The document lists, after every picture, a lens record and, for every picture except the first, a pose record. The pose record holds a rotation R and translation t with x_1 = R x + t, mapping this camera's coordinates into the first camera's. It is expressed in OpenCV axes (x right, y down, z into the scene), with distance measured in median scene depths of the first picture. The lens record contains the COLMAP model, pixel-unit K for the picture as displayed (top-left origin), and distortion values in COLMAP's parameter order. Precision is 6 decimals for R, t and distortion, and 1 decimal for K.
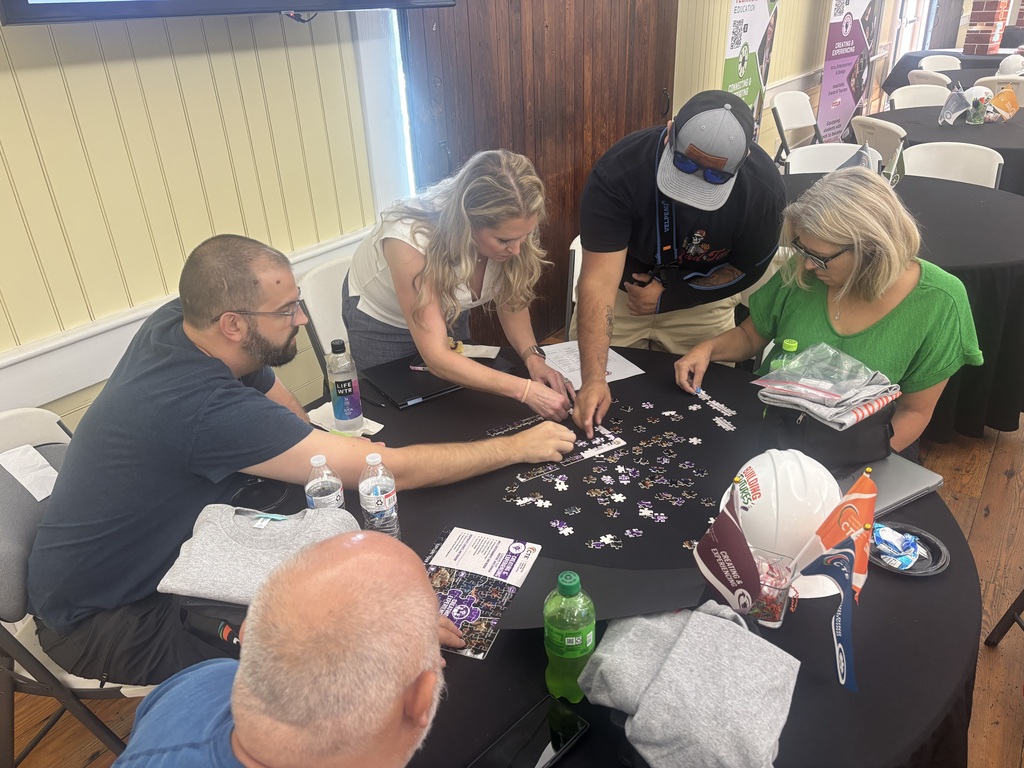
lens RADIAL K [[759.8, 0, 512.0], [0, 759.8, 384.0], [0, 0, 1]] dist [0.001554, -0.000876]
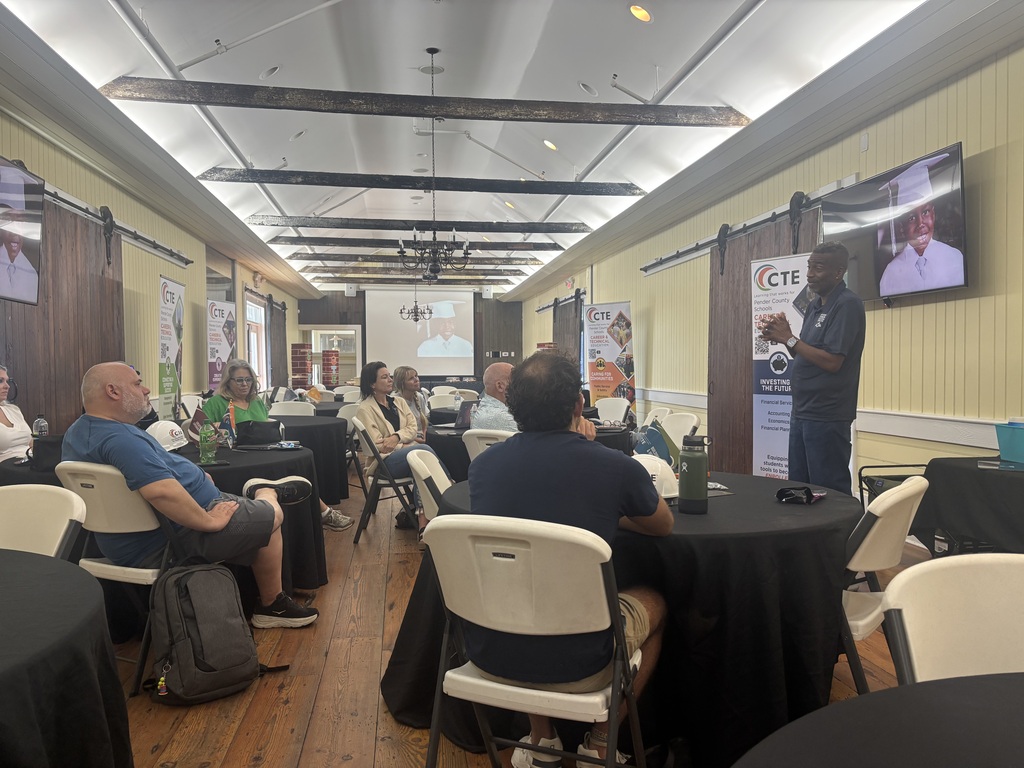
lens RADIAL K [[759.8, 0, 512.0], [0, 759.8, 384.0], [0, 0, 1]] dist [0.001554, -0.000876]
pose [[0.716196, 0.028963, 0.697298, -0.300719], [0.293540, 0.893961, -0.338627, 0.375219], [-0.633165, 0.447208, 0.631749, -0.488083]]
